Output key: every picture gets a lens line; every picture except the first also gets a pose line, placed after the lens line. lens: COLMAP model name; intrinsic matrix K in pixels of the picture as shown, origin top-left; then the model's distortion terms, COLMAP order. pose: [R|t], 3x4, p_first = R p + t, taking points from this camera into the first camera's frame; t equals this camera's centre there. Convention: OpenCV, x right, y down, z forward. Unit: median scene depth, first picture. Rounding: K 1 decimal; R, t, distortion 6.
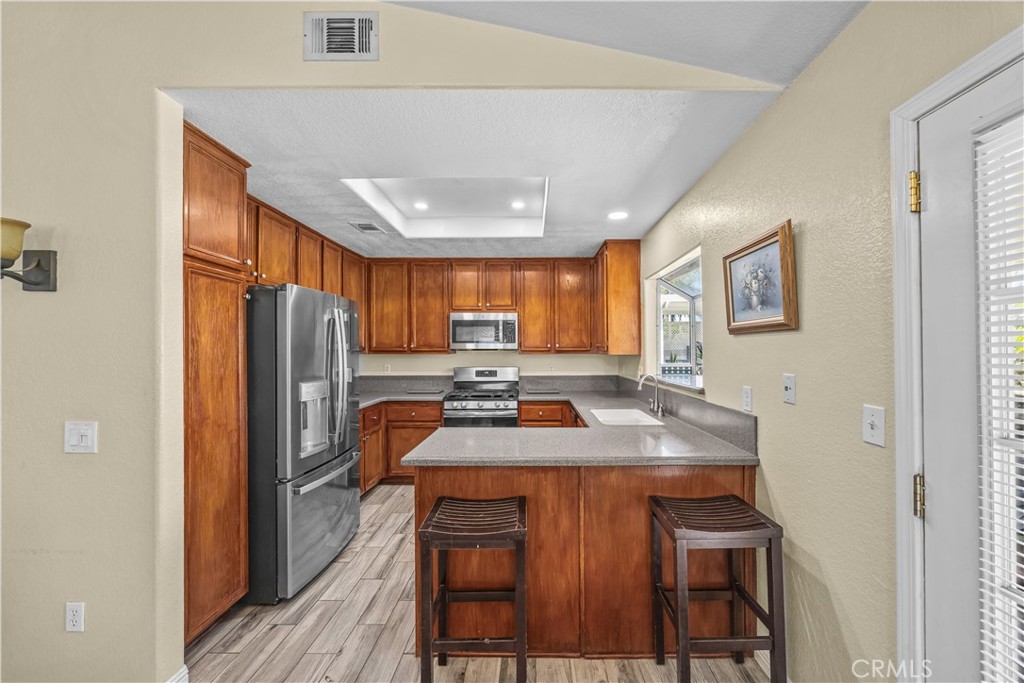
lens RADIAL K [[393.2, 0, 534.4], [0, 393.2, 353.1], [0, 0, 1]] dist [-0.001902, -0.000270]
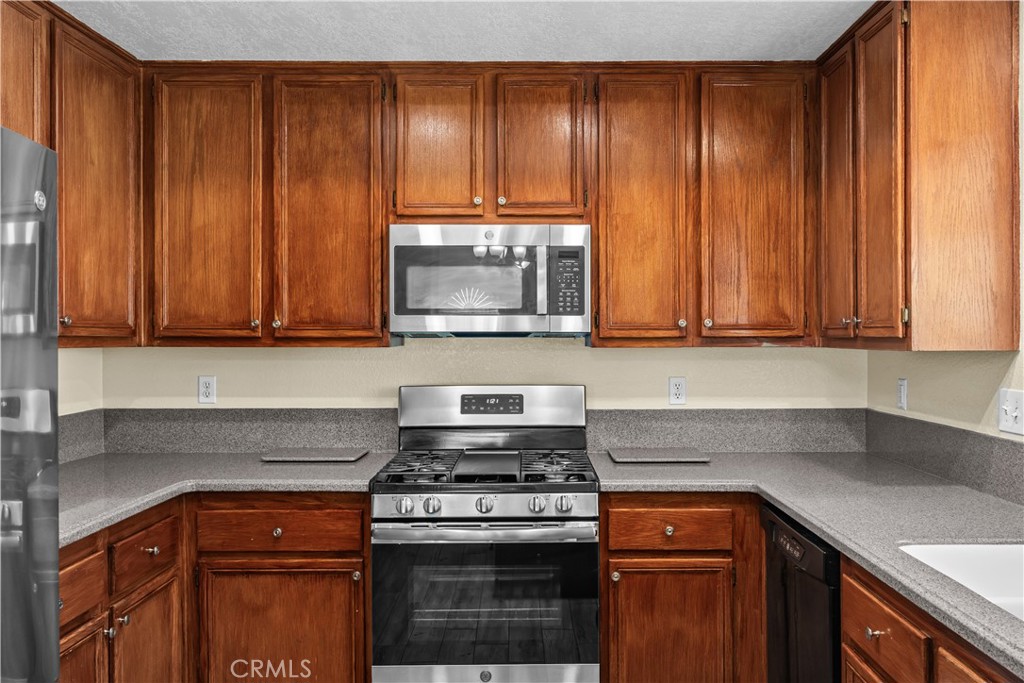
lens RADIAL K [[777.7, 0, 529.7], [0, 777.7, 339.4], [0, 0, 1]] dist [-0.000033, -0.004843]
pose [[0.999937, 0.001375, -0.011099, -0.093136], [-0.001428, 0.999988, -0.004762, -0.001457], [0.011092, 0.004778, 0.999927, 0.360990]]
